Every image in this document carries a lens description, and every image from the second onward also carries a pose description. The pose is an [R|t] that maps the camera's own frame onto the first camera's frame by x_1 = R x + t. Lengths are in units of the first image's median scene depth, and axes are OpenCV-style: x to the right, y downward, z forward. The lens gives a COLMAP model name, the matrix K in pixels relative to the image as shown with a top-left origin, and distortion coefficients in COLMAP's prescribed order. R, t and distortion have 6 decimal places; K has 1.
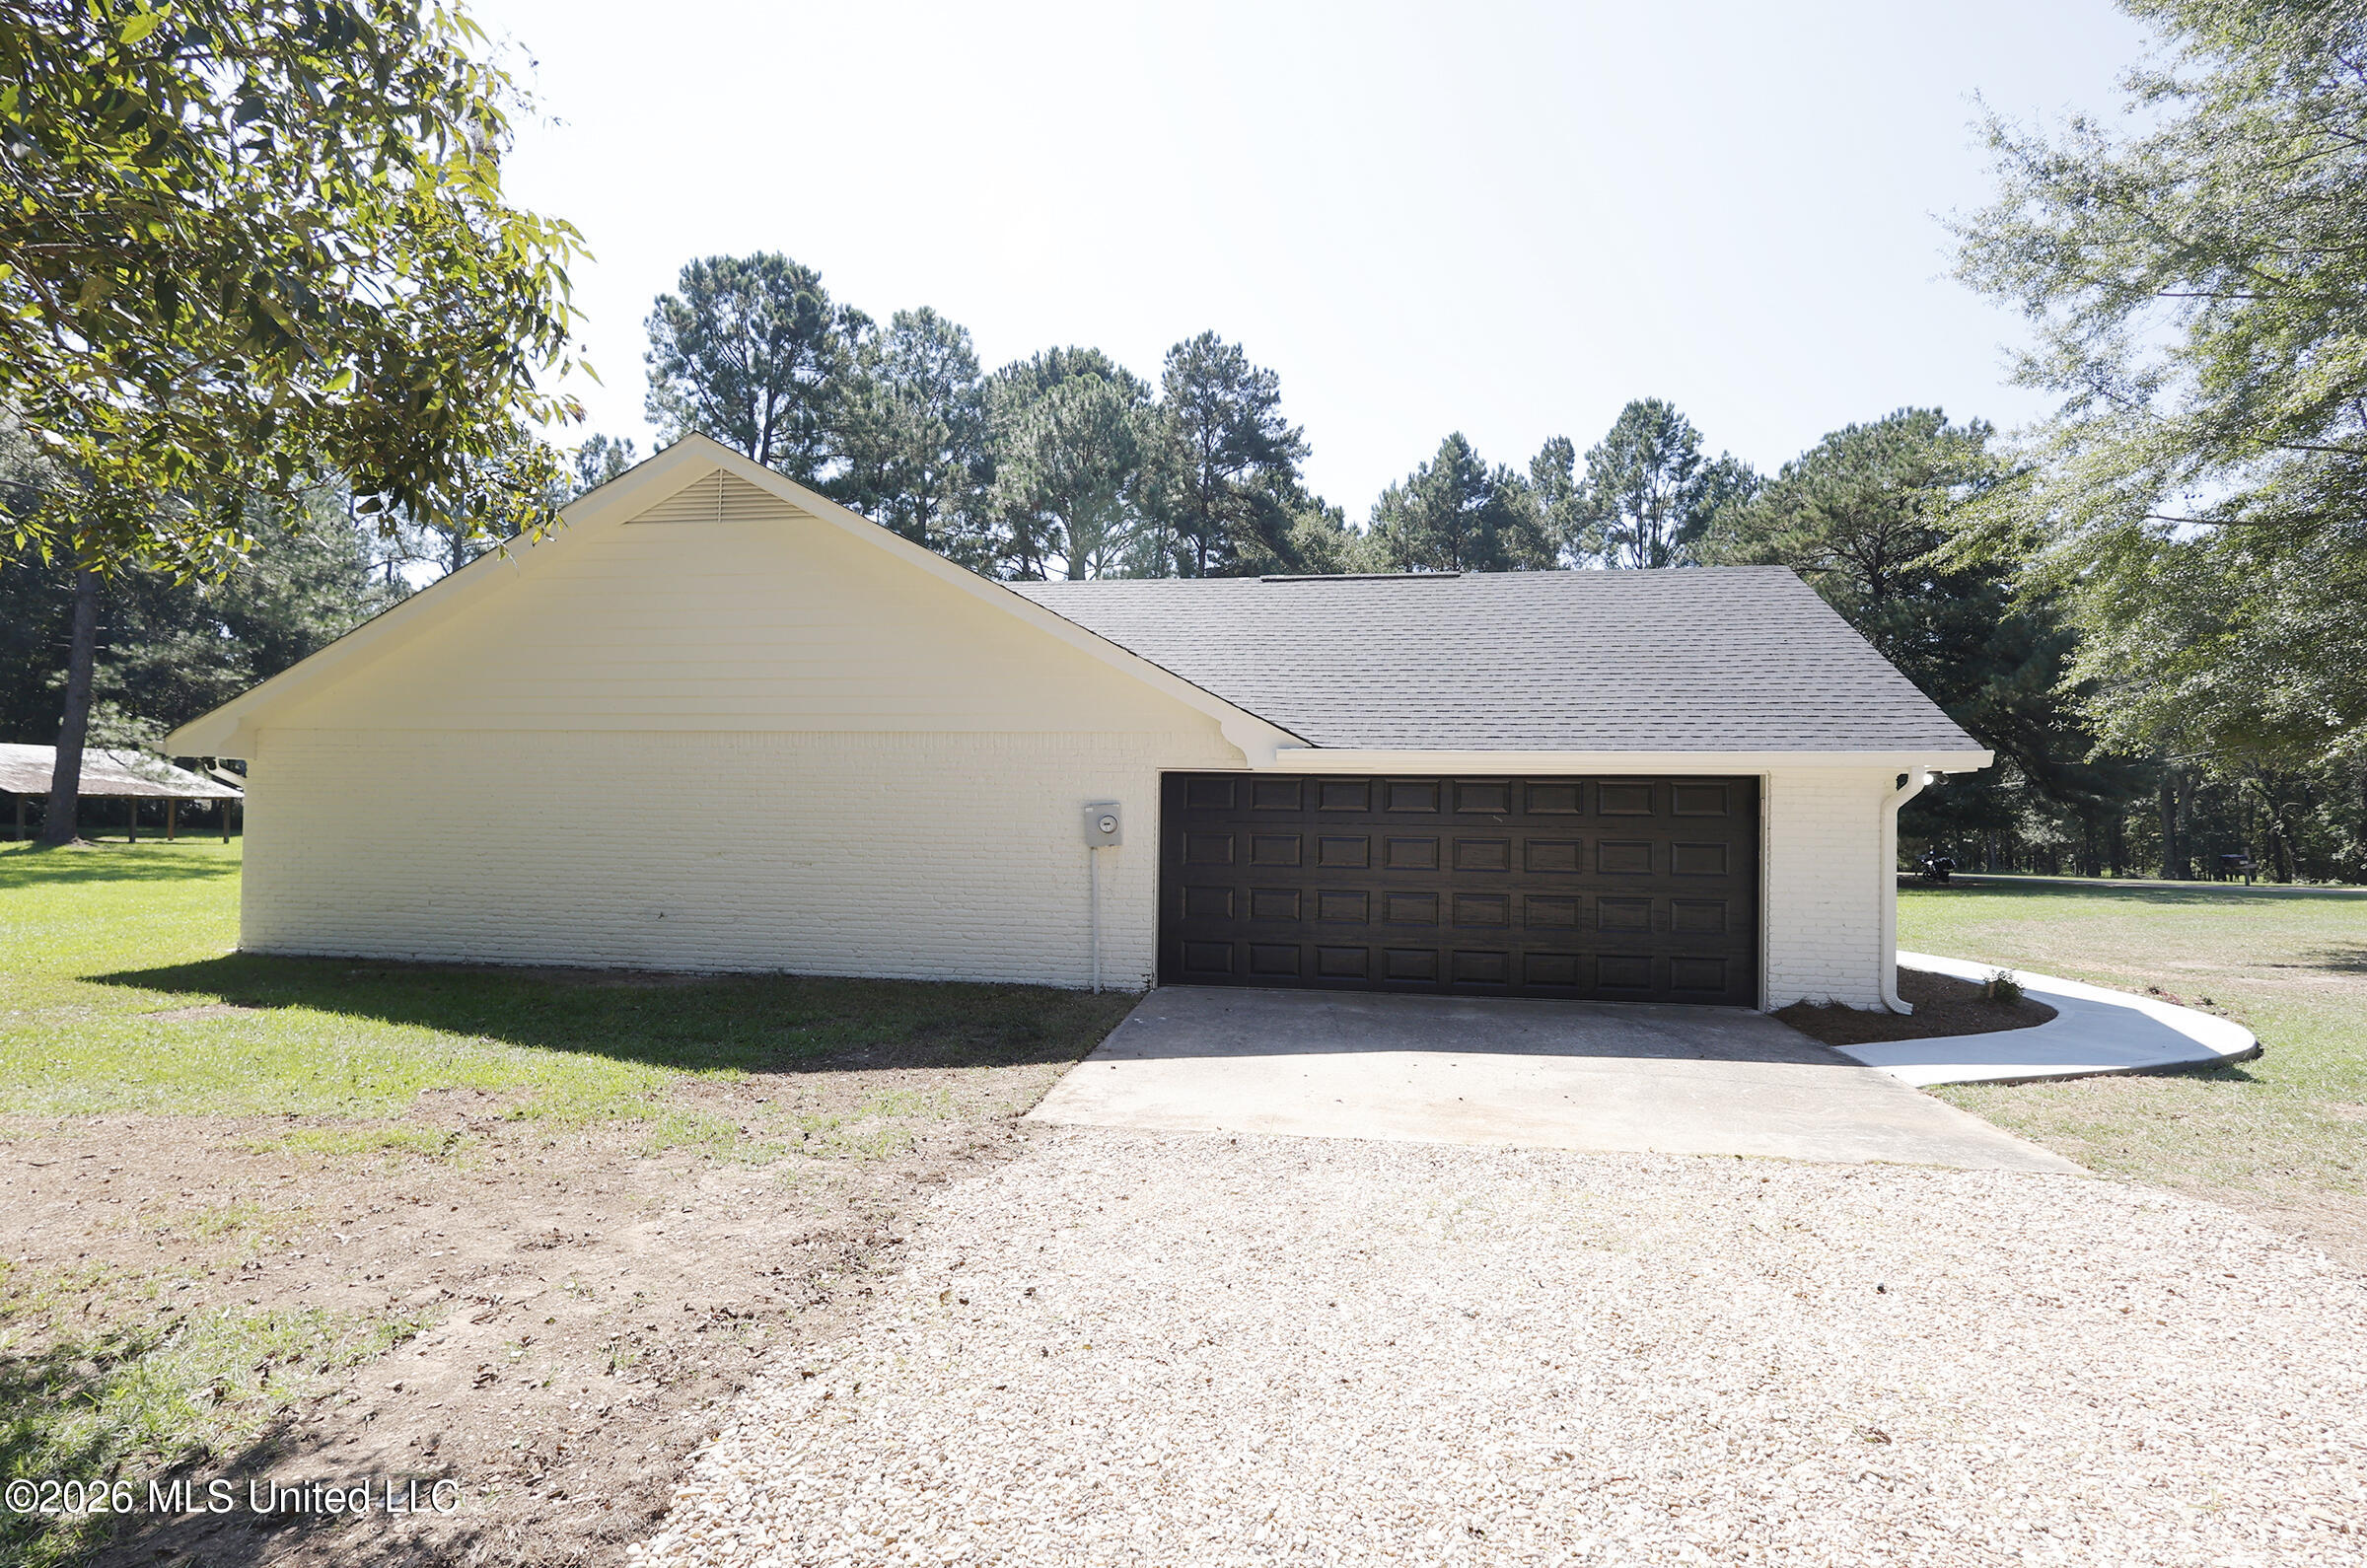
lens RADIAL K [[1120.1, 0, 1183.5], [0, 1120.1, 784.0], [0, 0, 1]] dist [-0.000369, 0.000017]
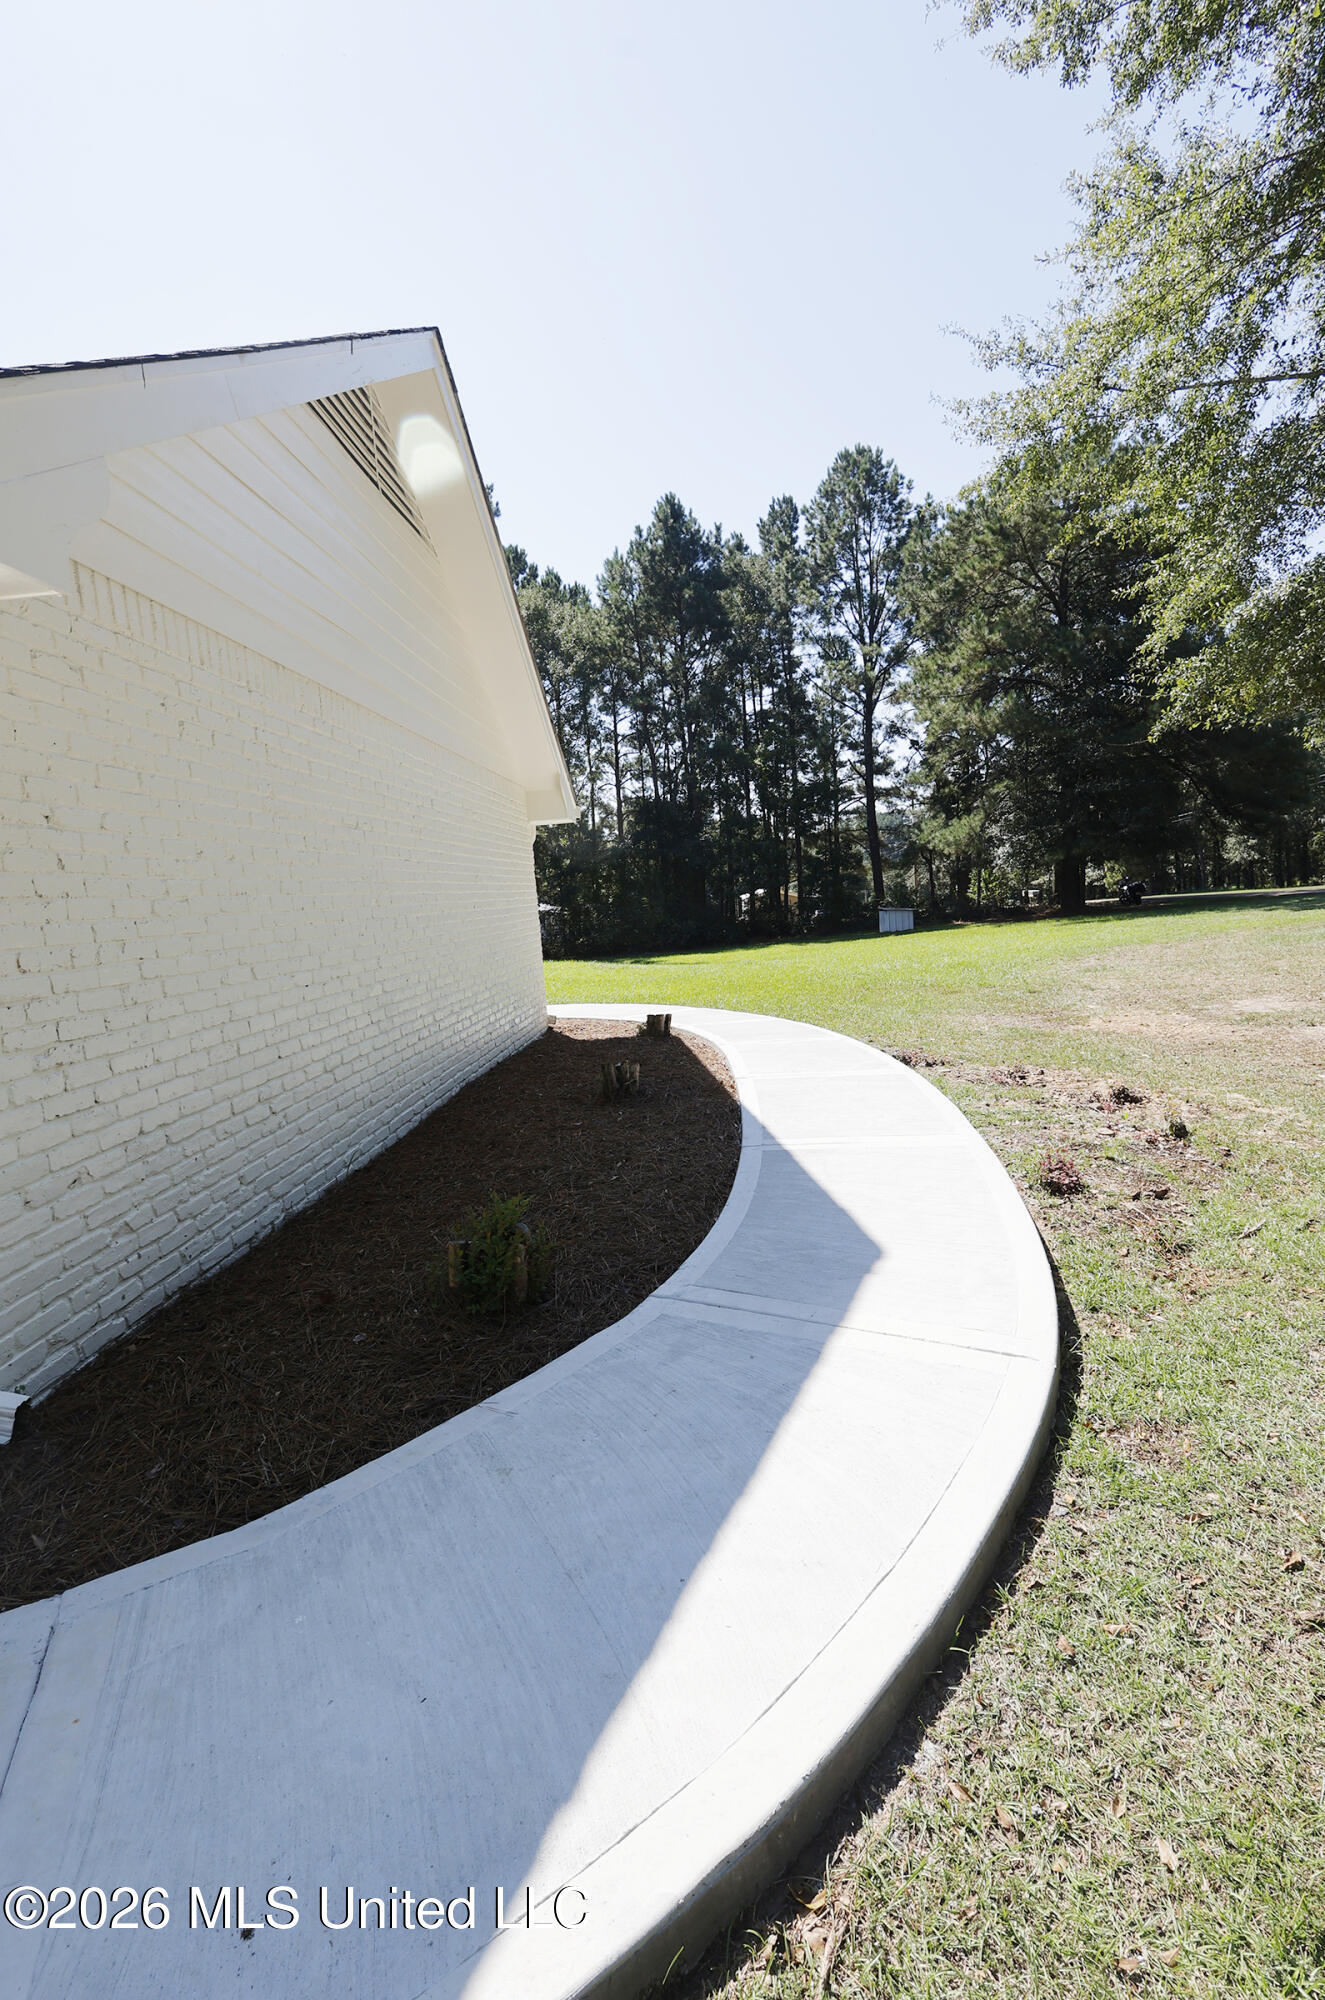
lens RADIAL K [[946.4, 0, 662.5], [0, 946.4, 1000.0], [0, 0, 1]] dist [-0.000369, 0.000017]
pose [[0.992340, -0.097047, 0.076445, 0.130836], [0.085856, 0.986690, 0.138098, 0.011522], [-0.088830, -0.130476, 0.987464, 0.119526]]
